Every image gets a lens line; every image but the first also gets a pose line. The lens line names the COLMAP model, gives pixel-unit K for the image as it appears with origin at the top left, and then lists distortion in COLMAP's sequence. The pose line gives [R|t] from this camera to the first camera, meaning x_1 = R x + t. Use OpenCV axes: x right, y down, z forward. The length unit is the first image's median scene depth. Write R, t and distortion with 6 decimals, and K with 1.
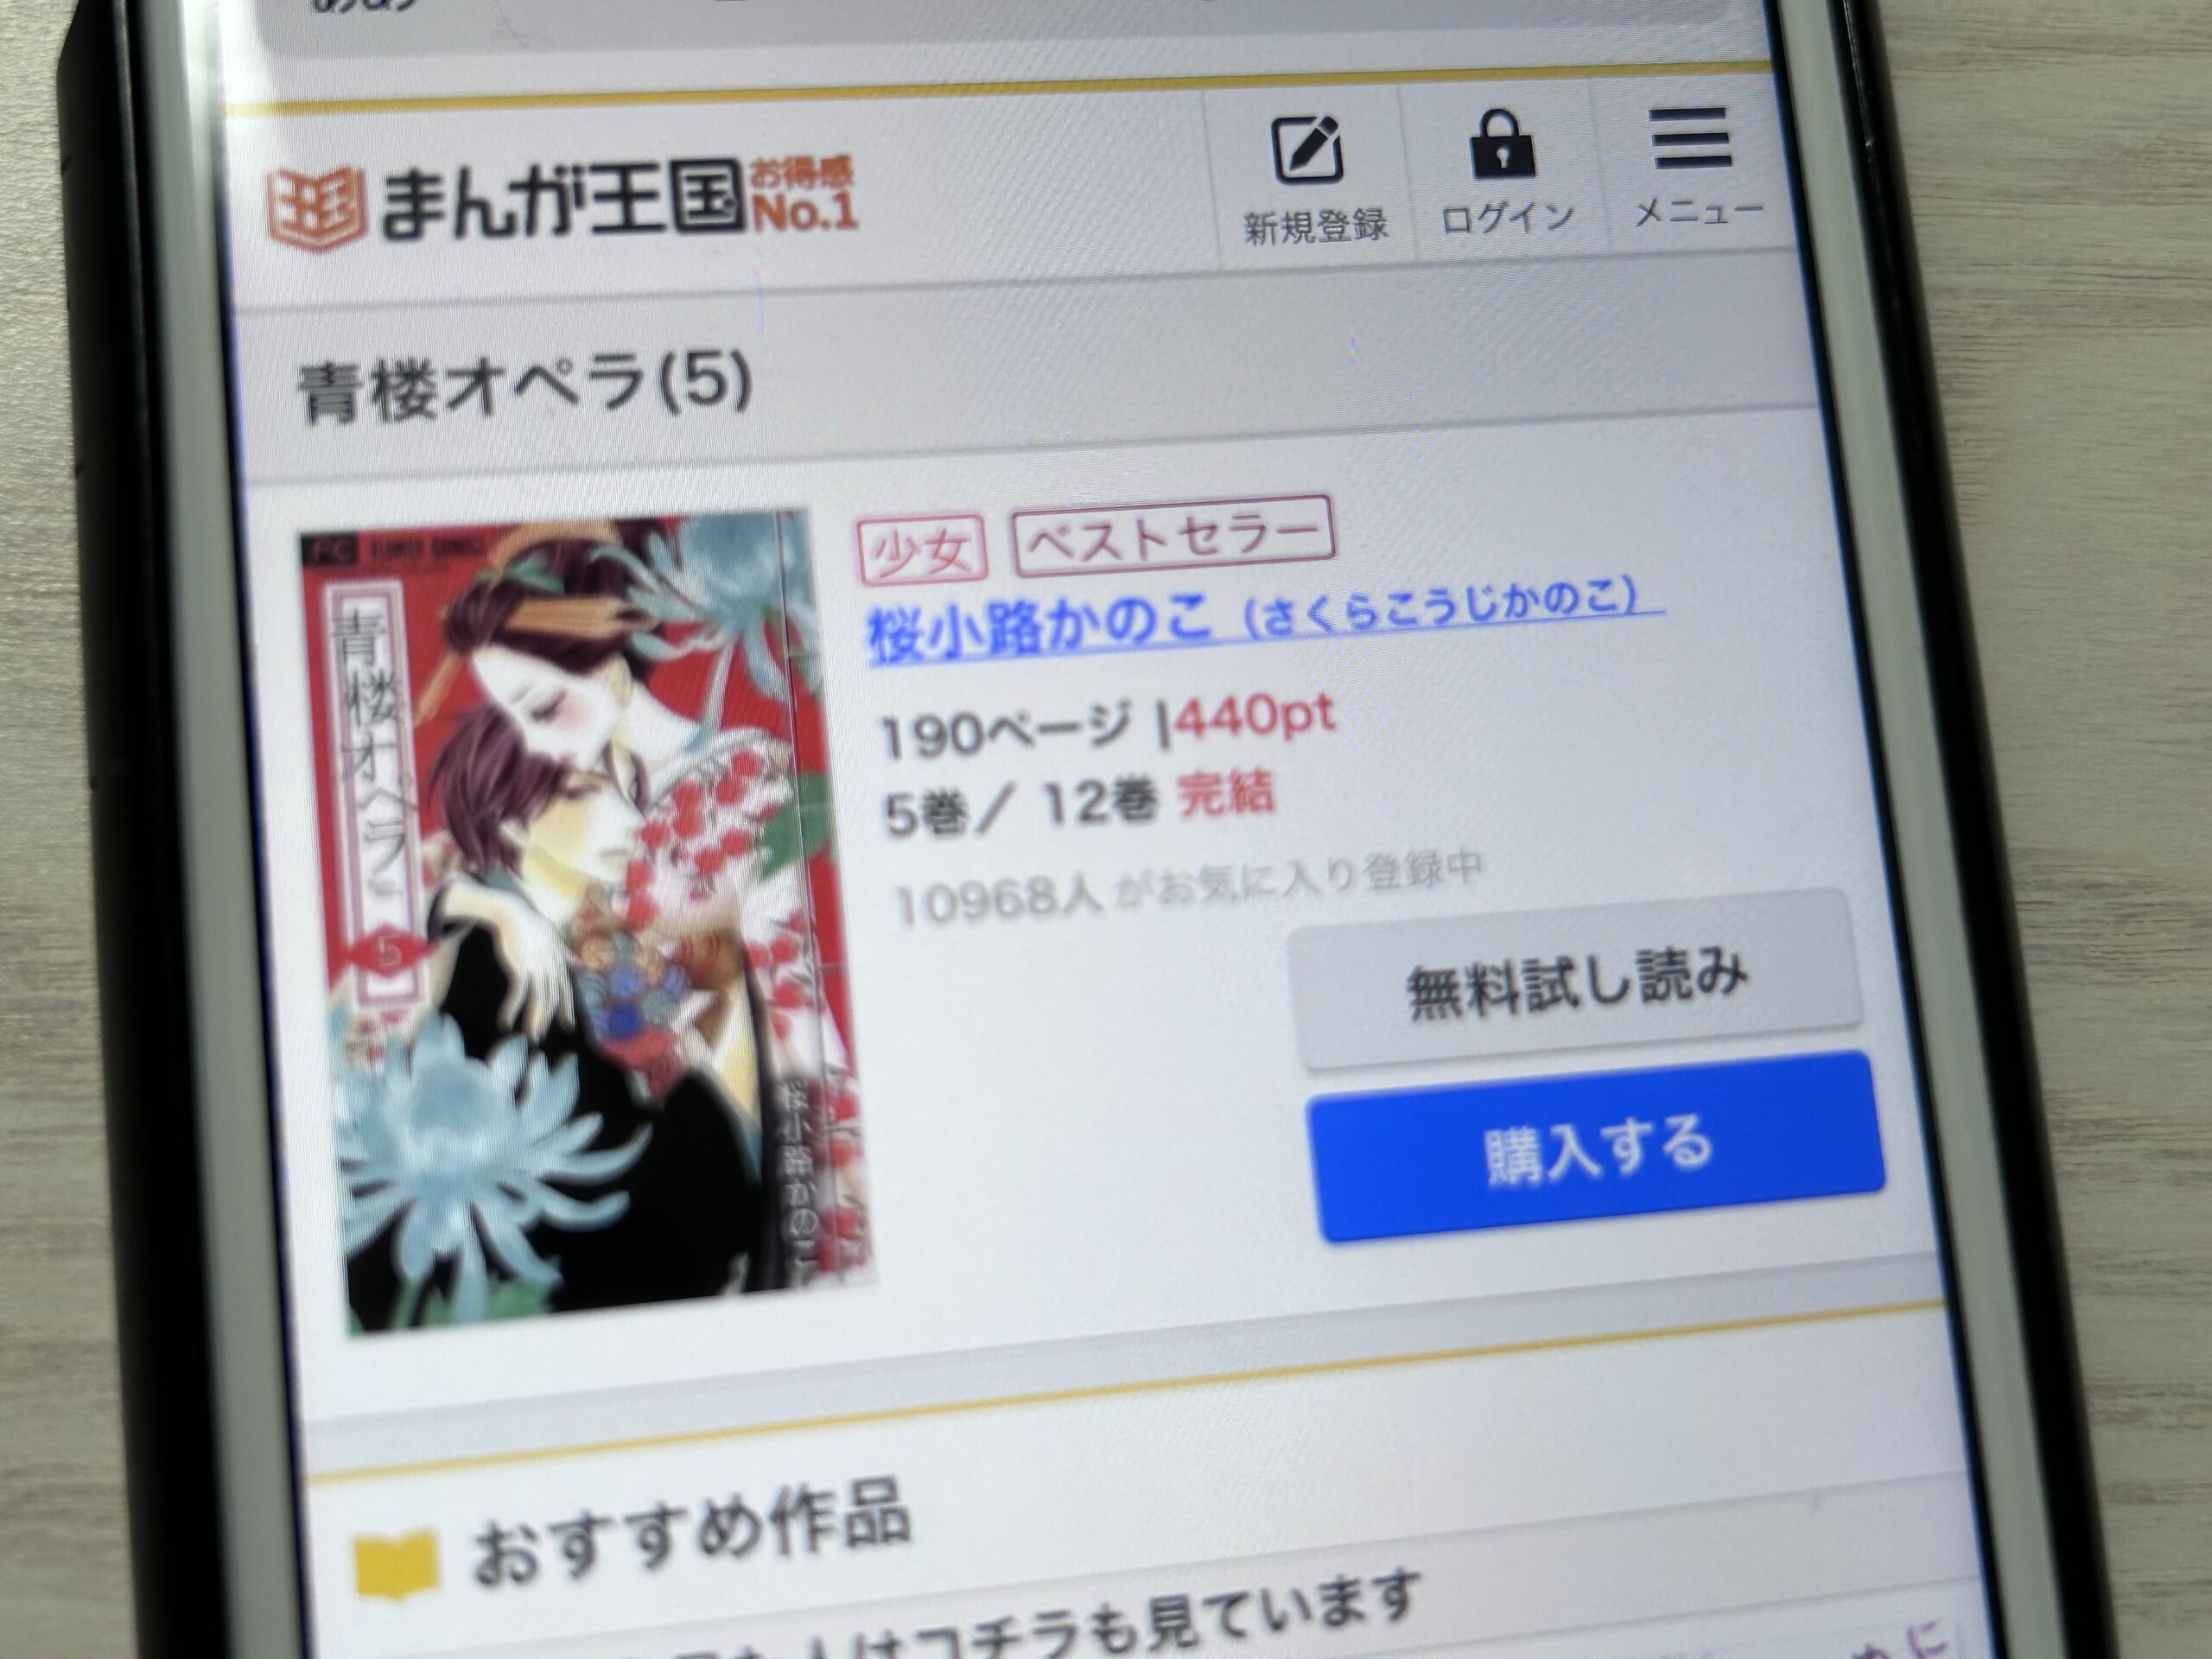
lens RADIAL K [[2747.0, 0, 1091.2], [0, 2747.0, 837.1], [0, 0, 1]] dist [0.211862, -0.835705]
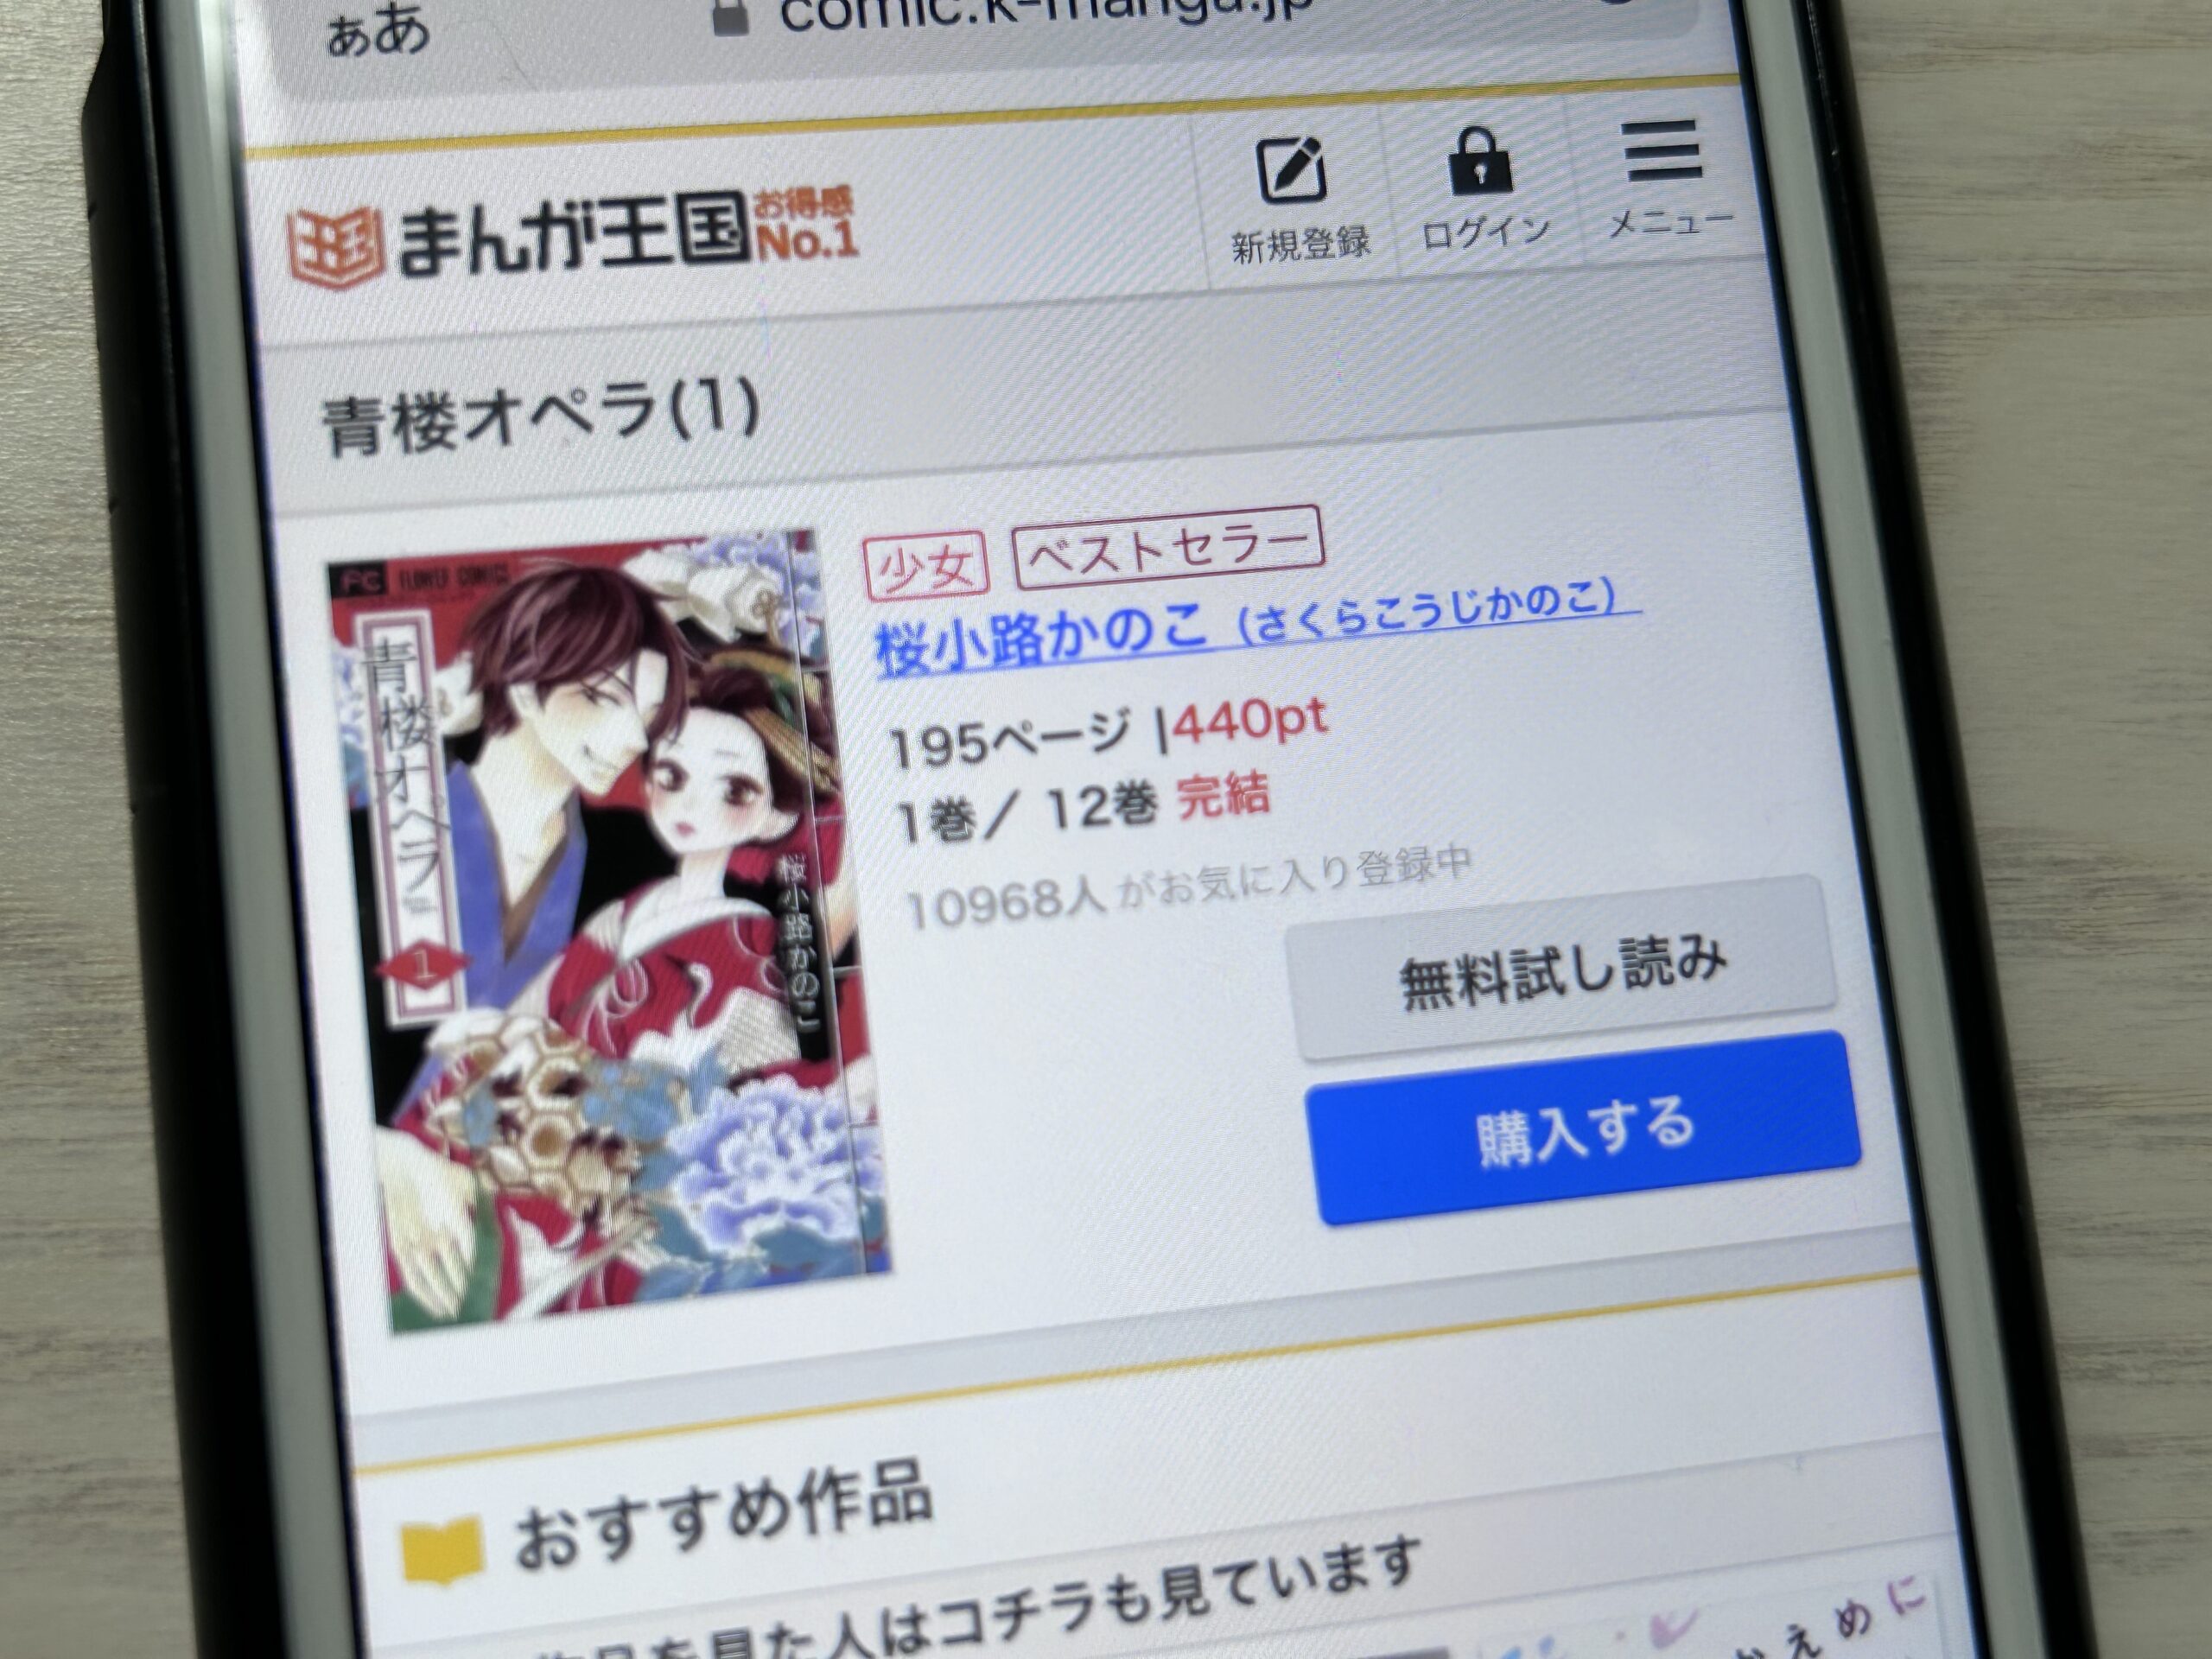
lens RADIAL K [[2738.7, 0, 1106.0], [0, 2738.7, 829.5], [0, 0, 1]] dist [0.204302, -0.836568]
pose [[0.999850, -0.017130, 0.002537, 0.001929], [0.017085, 0.999710, 0.016973, -0.021314], [-0.002827, -0.016927, 0.999853, -0.035895]]
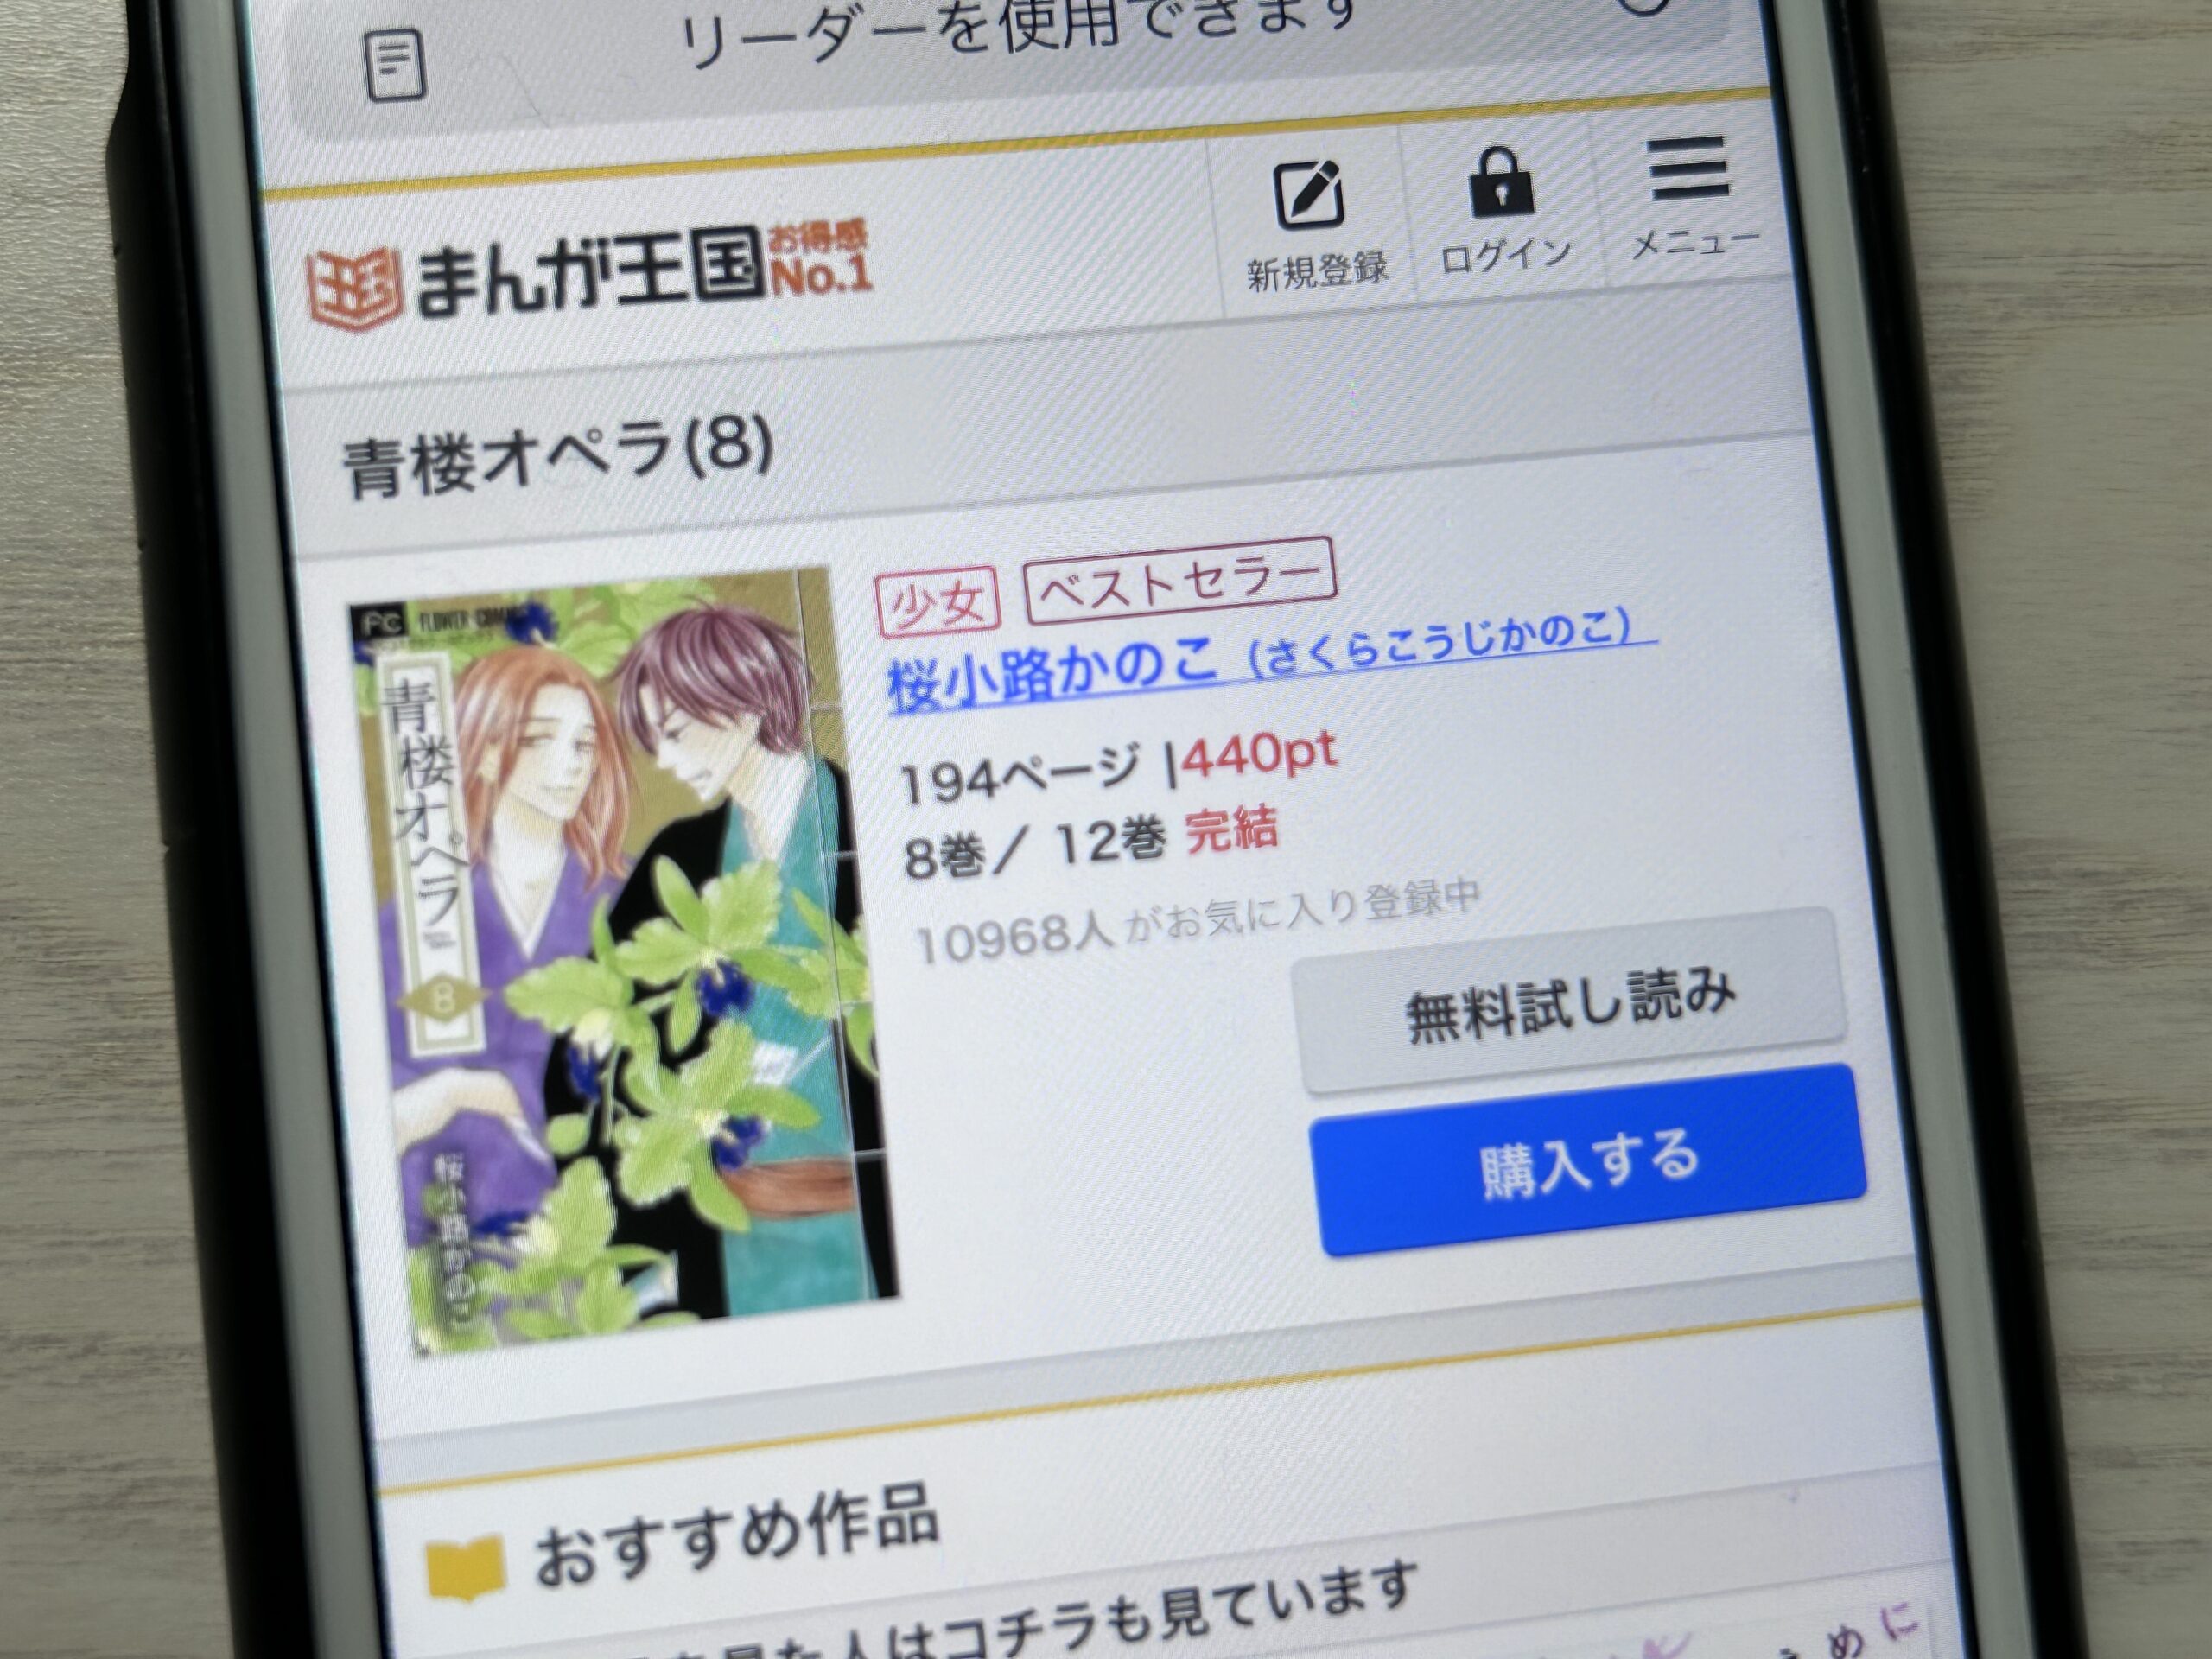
lens RADIAL K [[2740.3, 0, 1092.0], [0, 2740.3, 822.6], [0, 0, 1]] dist [0.200340, -0.829144]
pose [[0.998999, -0.010552, -0.043472, 0.041091], [0.013852, 0.996987, 0.076323, -0.098554], [0.042536, -0.076849, 0.996135, -0.043236]]
